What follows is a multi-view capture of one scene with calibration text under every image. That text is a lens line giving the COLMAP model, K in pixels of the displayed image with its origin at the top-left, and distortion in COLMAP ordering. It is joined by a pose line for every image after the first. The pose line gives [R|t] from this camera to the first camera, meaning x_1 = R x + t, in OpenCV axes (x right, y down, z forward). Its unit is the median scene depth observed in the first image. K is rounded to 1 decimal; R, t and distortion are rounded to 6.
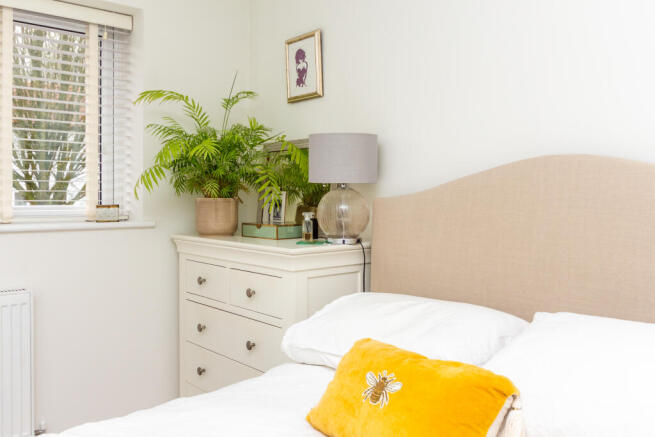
lens RADIAL K [[571.9, 0, 327.5], [0, 571.9, 194.9], [0, 0, 1]] dist [-0.138101, 0.000238]
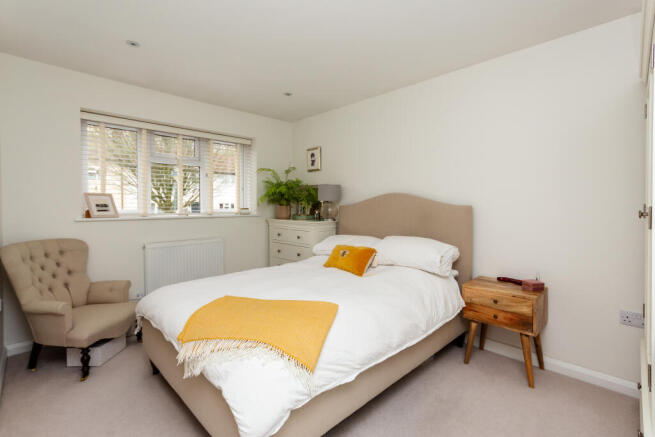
lens RADIAL K [[302.7, 0, 327.5], [0, 302.7, 218.5], [0, 0, 1]] dist [-0.000019, -0.000004]
pose [[0.997634, -0.004224, 0.068617, -0.081393], [0.000707, 0.998688, 0.051206, -0.008336], [-0.068743, -0.051037, 0.996328, -0.541200]]
